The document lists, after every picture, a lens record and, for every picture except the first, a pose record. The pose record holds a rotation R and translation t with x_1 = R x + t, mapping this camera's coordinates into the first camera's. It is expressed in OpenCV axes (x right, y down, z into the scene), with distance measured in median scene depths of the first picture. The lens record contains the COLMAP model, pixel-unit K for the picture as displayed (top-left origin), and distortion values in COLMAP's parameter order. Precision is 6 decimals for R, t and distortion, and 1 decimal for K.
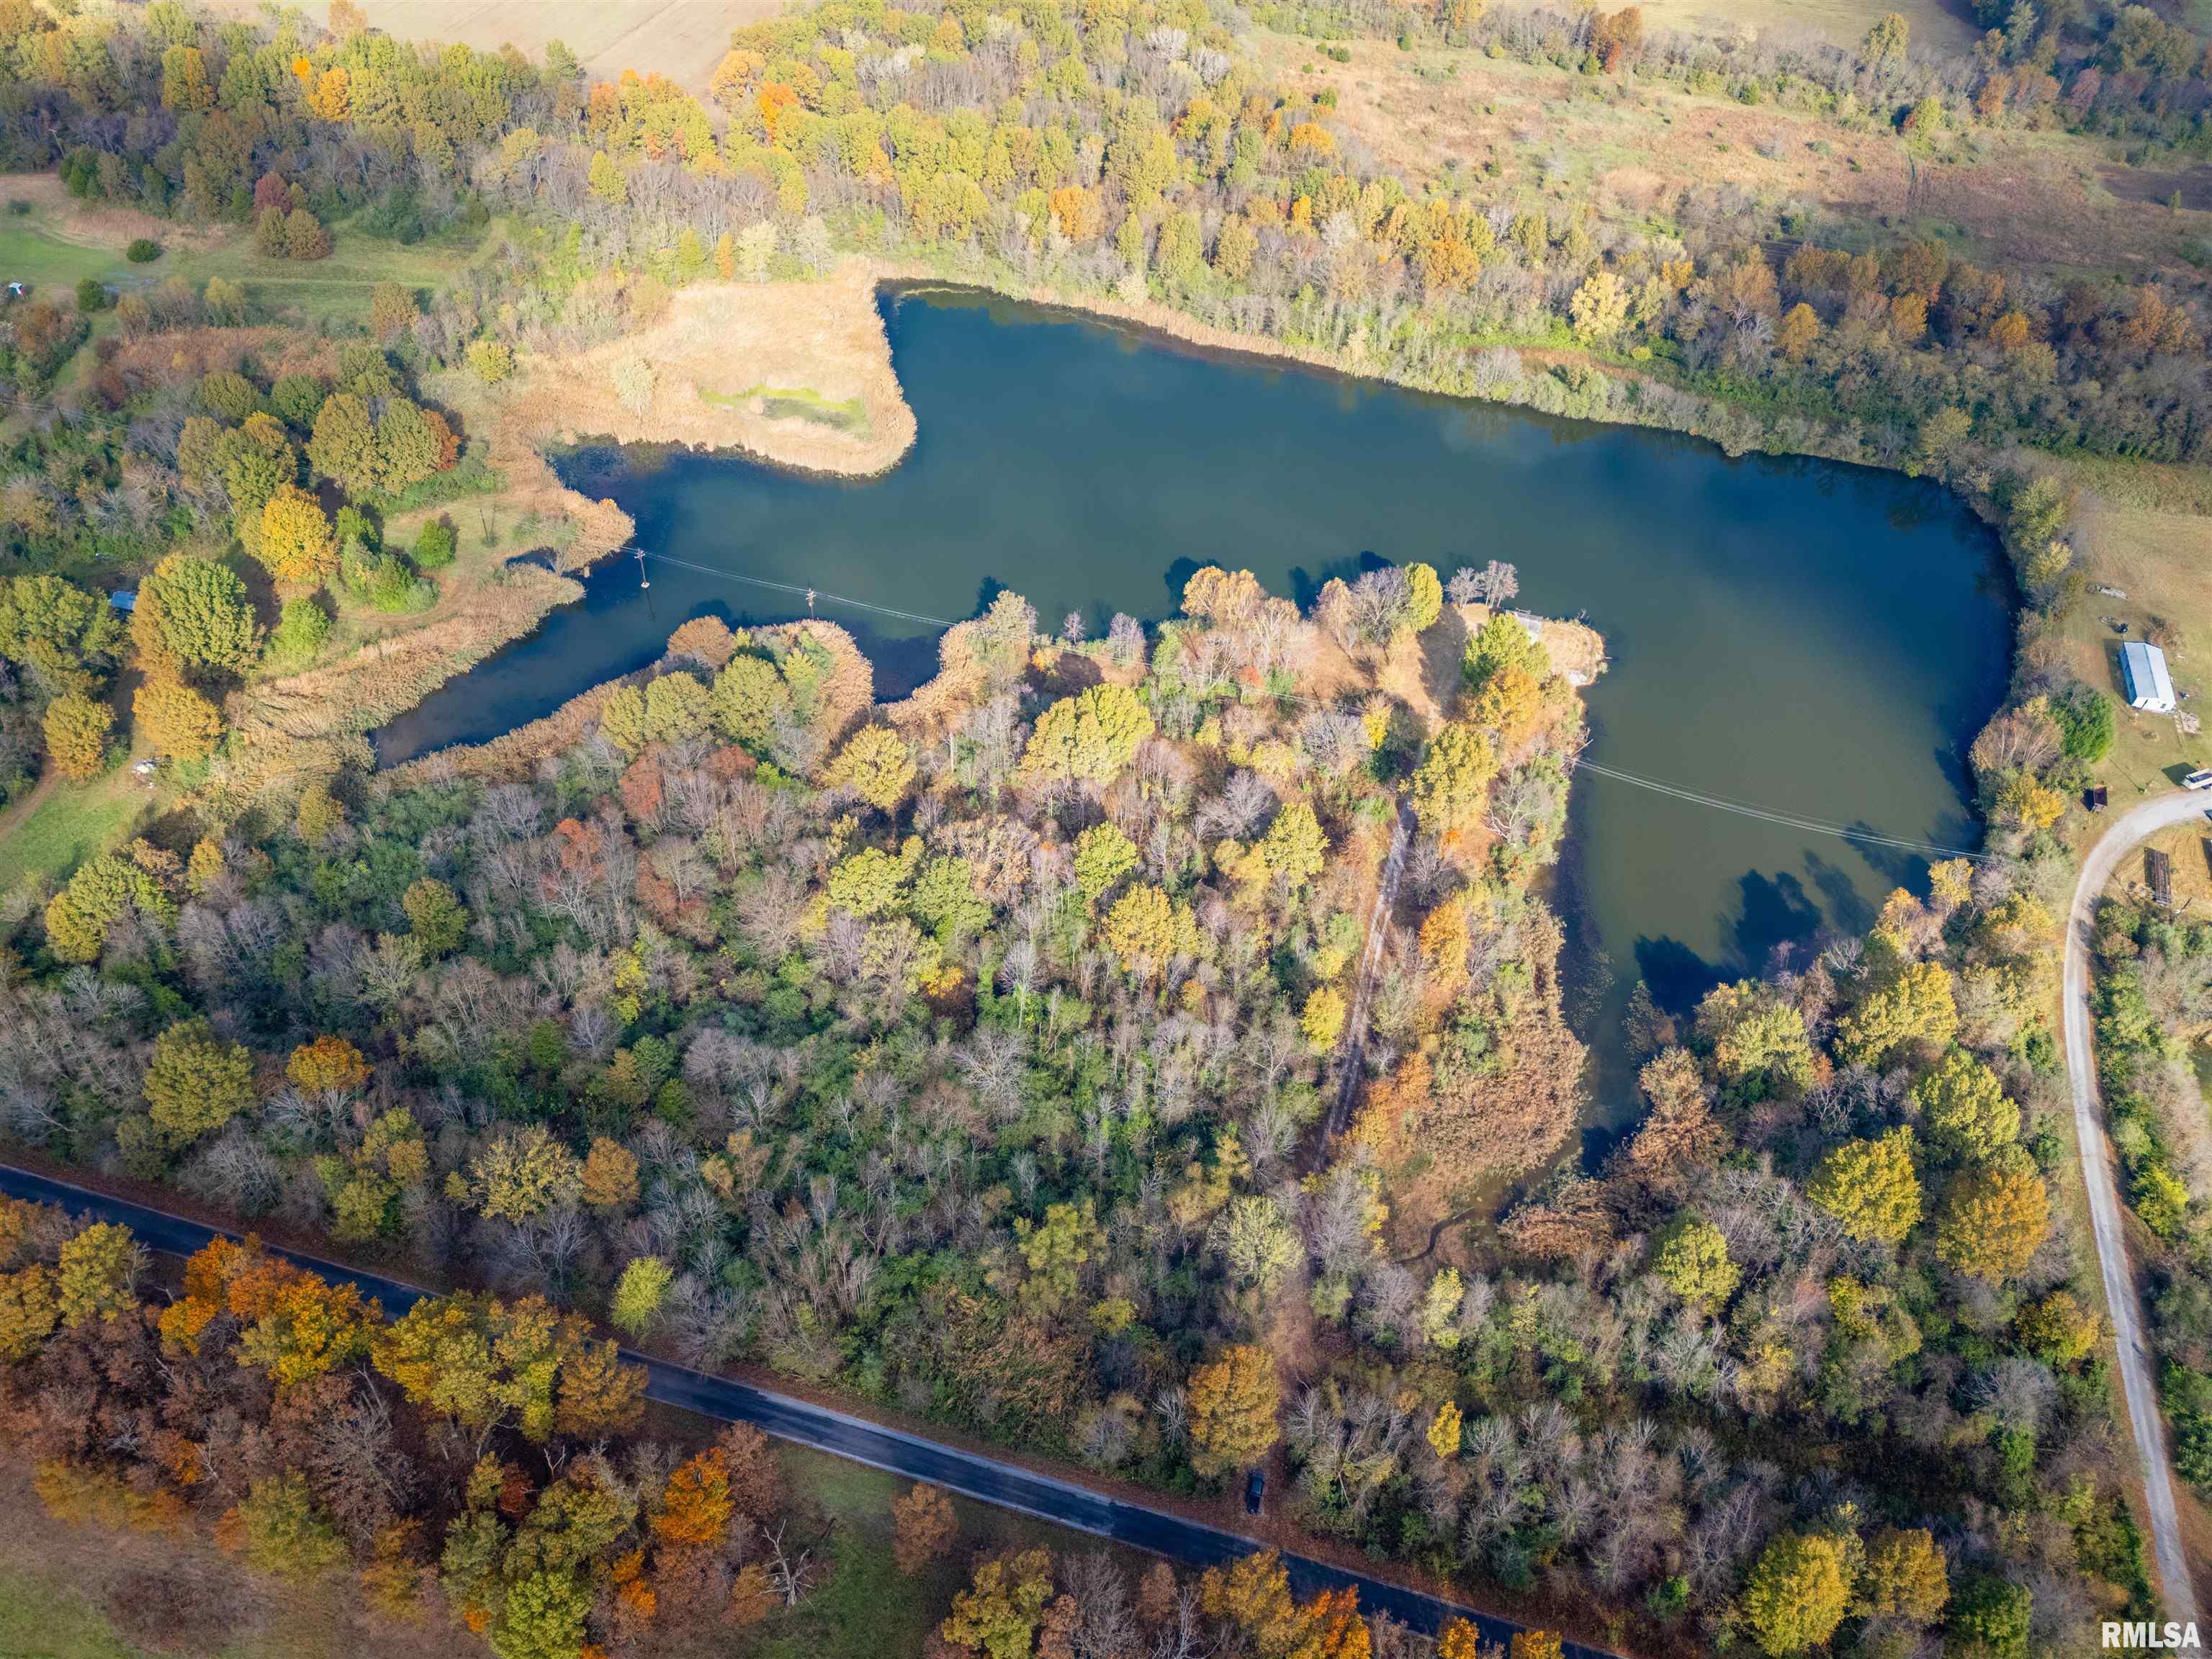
lens RADIAL K [[1590.3, 0, 1106.0], [0, 1590.3, 829.5], [0, 0, 1]] dist [0.068125, -0.049585]
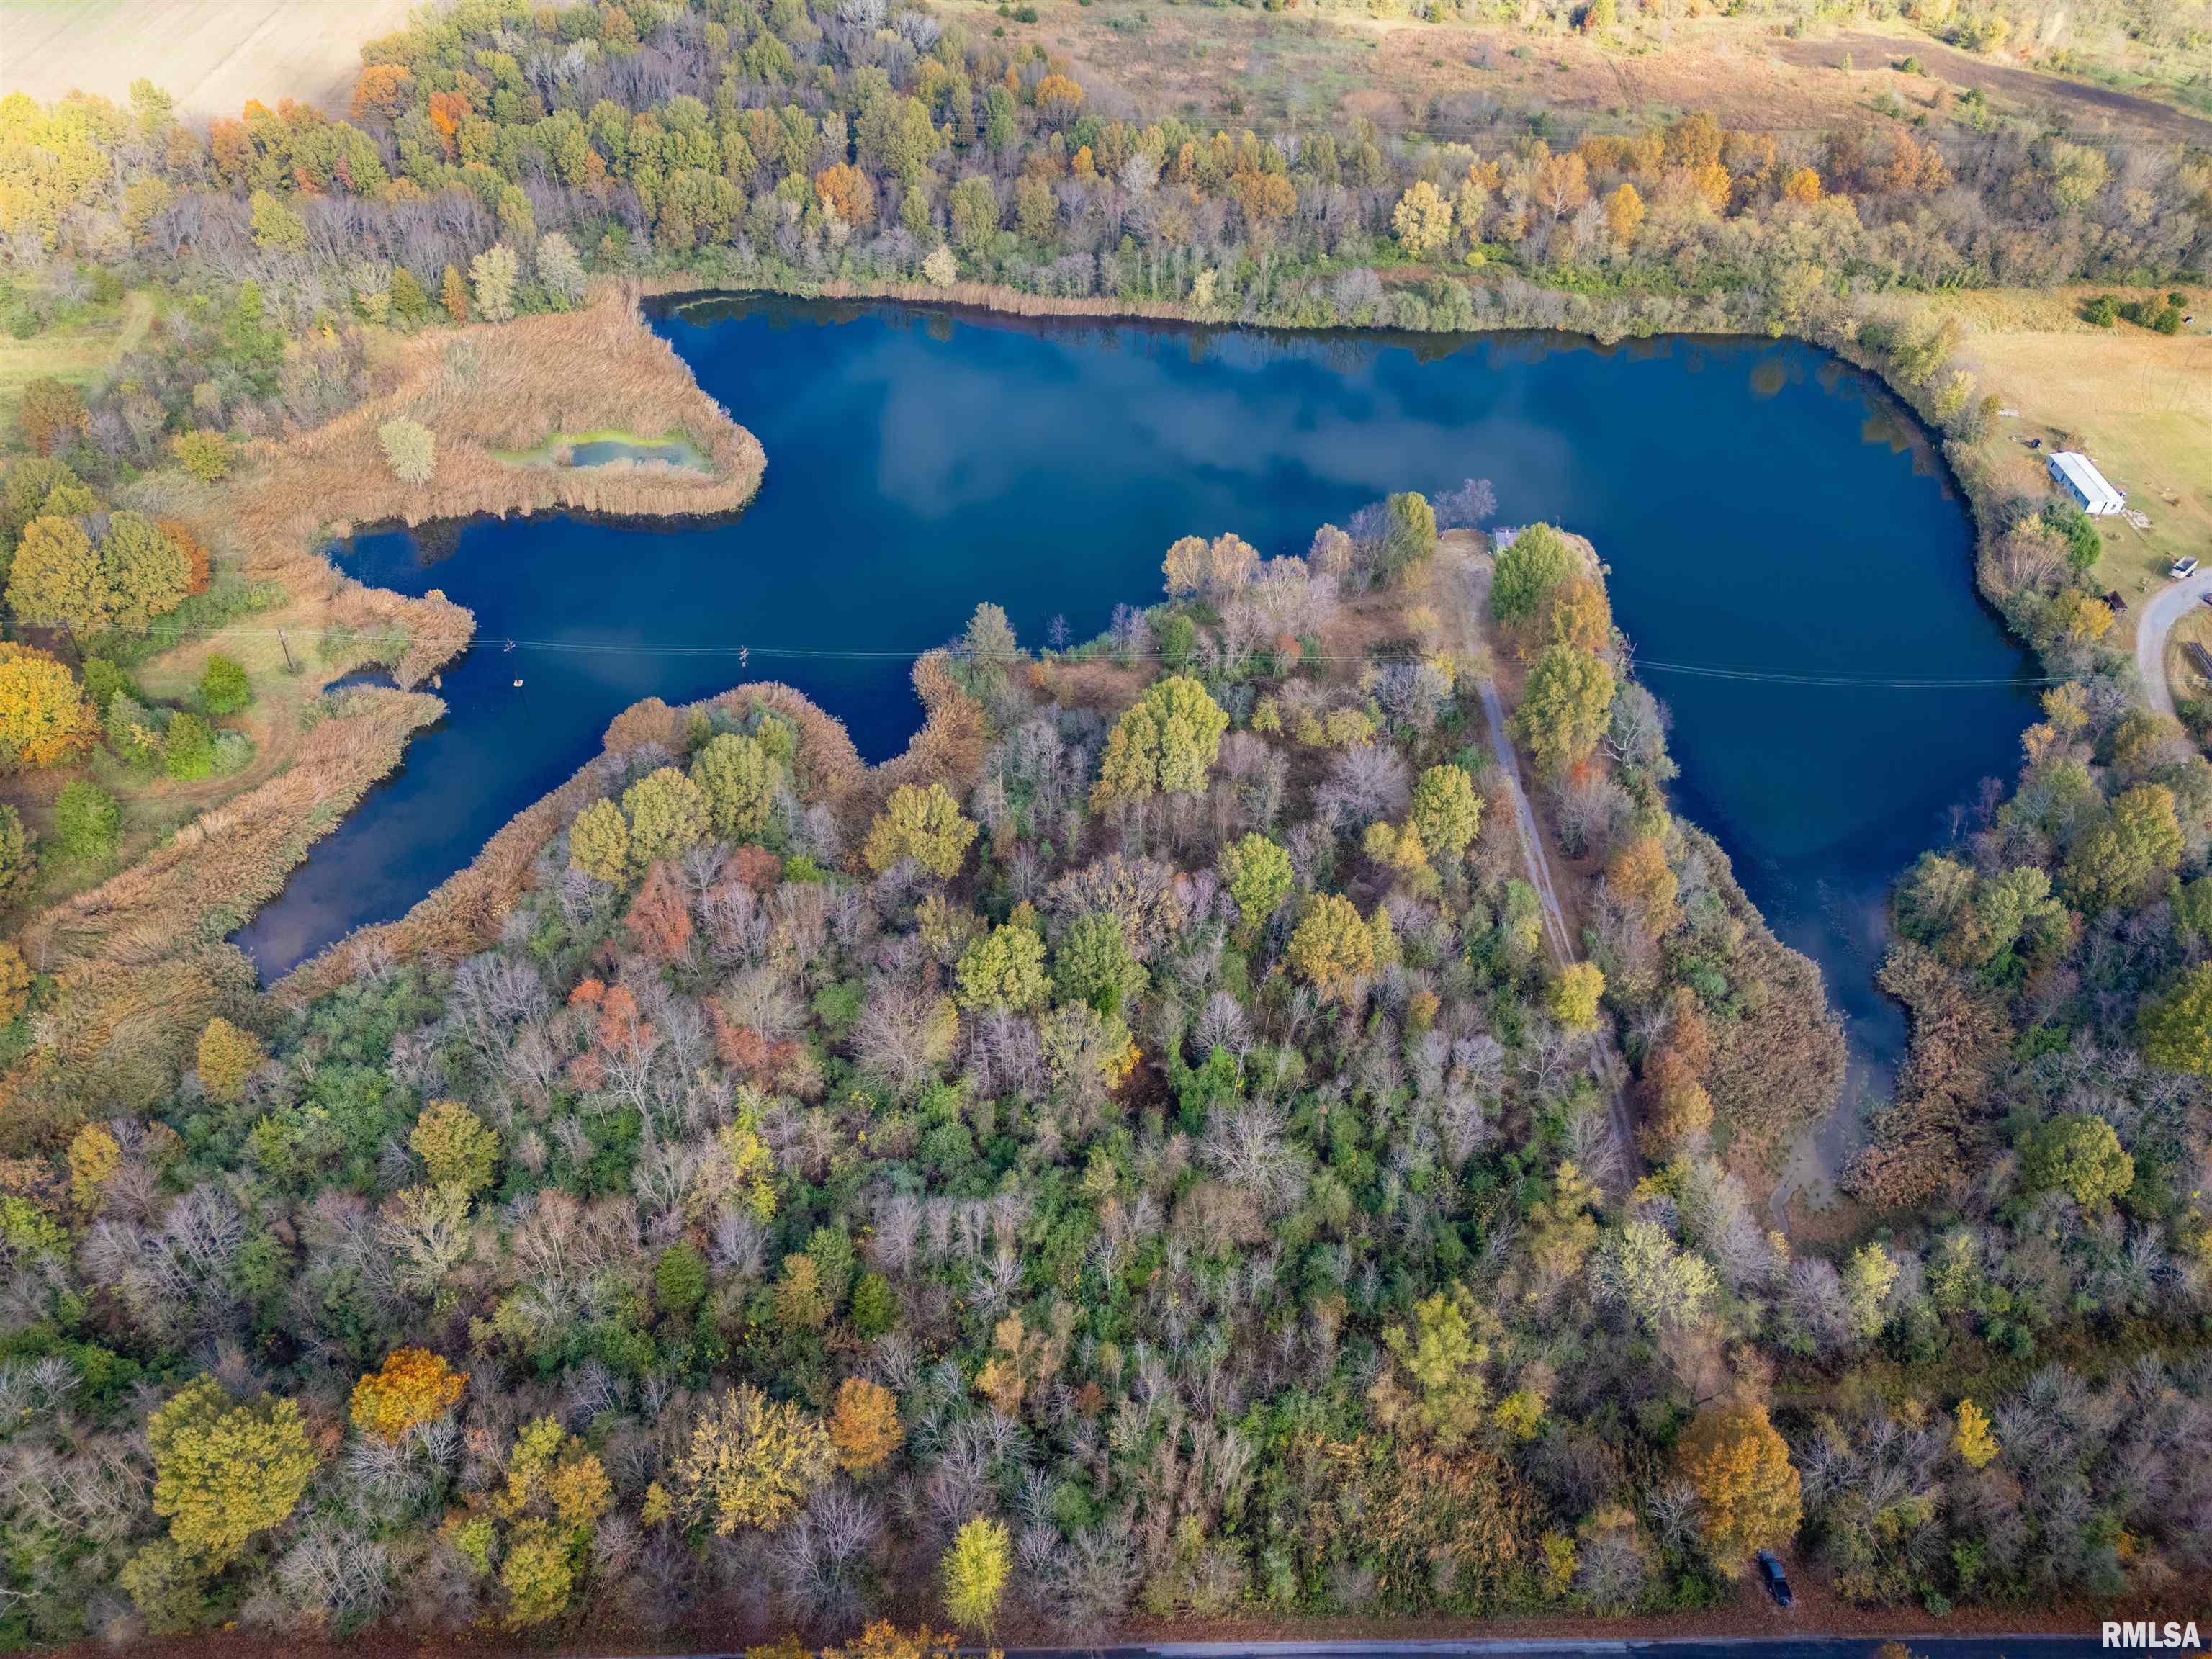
lens RADIAL K [[1590.3, 0, 1106.0], [0, 1590.3, 829.5], [0, 0, 1]] dist [0.068125, -0.049585]
pose [[0.951875, -0.213447, 0.219940, -0.202208], [0.217334, 0.976075, 0.006666, -0.022631], [-0.216101, 0.041455, 0.975491, 0.156935]]
